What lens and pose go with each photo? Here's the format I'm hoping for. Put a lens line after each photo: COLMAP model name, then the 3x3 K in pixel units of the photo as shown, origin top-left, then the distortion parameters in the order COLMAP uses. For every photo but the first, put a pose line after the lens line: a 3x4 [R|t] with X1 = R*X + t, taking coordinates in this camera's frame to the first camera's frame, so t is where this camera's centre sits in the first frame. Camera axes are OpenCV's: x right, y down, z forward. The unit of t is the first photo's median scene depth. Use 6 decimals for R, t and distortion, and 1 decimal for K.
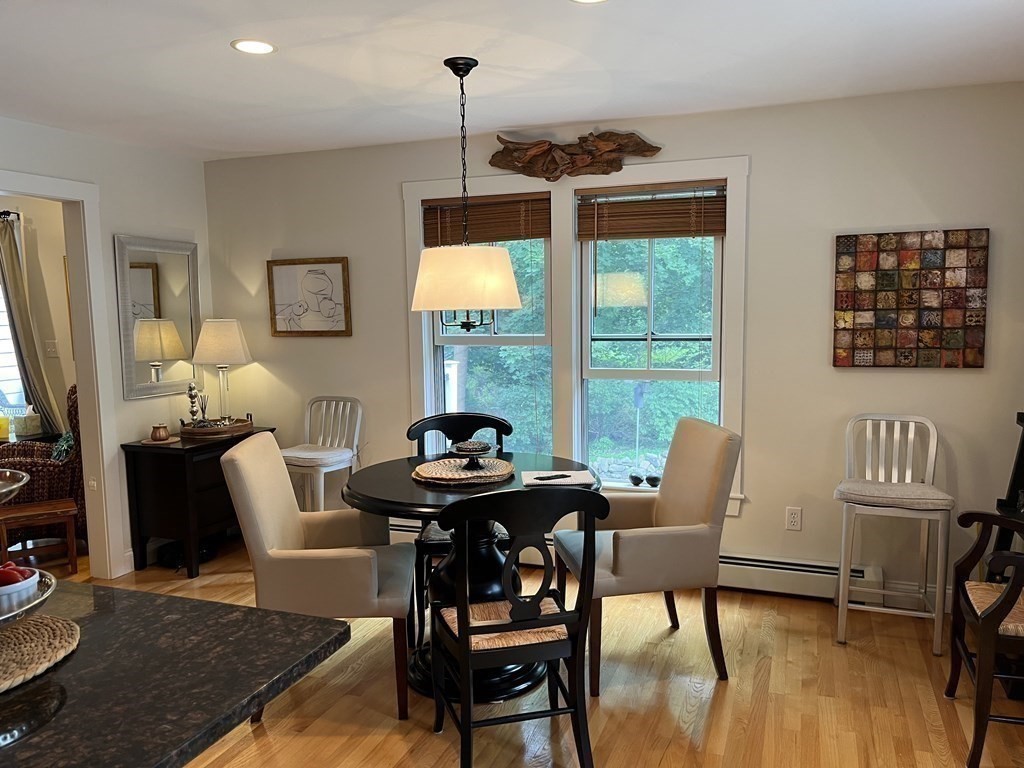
lens RADIAL K [[771.8, 0, 513.4], [0, 771.8, 389.6], [0, 0, 1]] dist [0.054247, -0.053260]
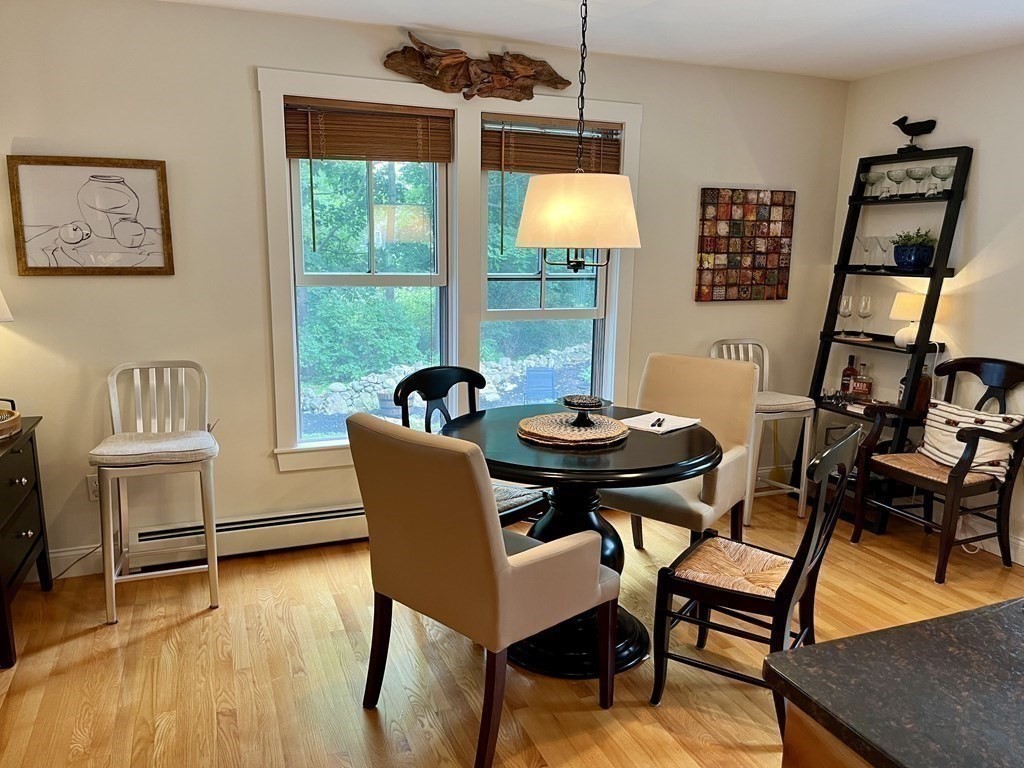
lens RADIAL K [[771.8, 0, 513.4], [0, 771.8, 389.6], [0, 0, 1]] dist [0.054247, -0.053260]
pose [[0.736858, -0.102345, 0.668256, -0.599427], [0.045569, 0.993746, 0.101947, -0.029551], [-0.674510, -0.044669, 0.736913, 0.324601]]
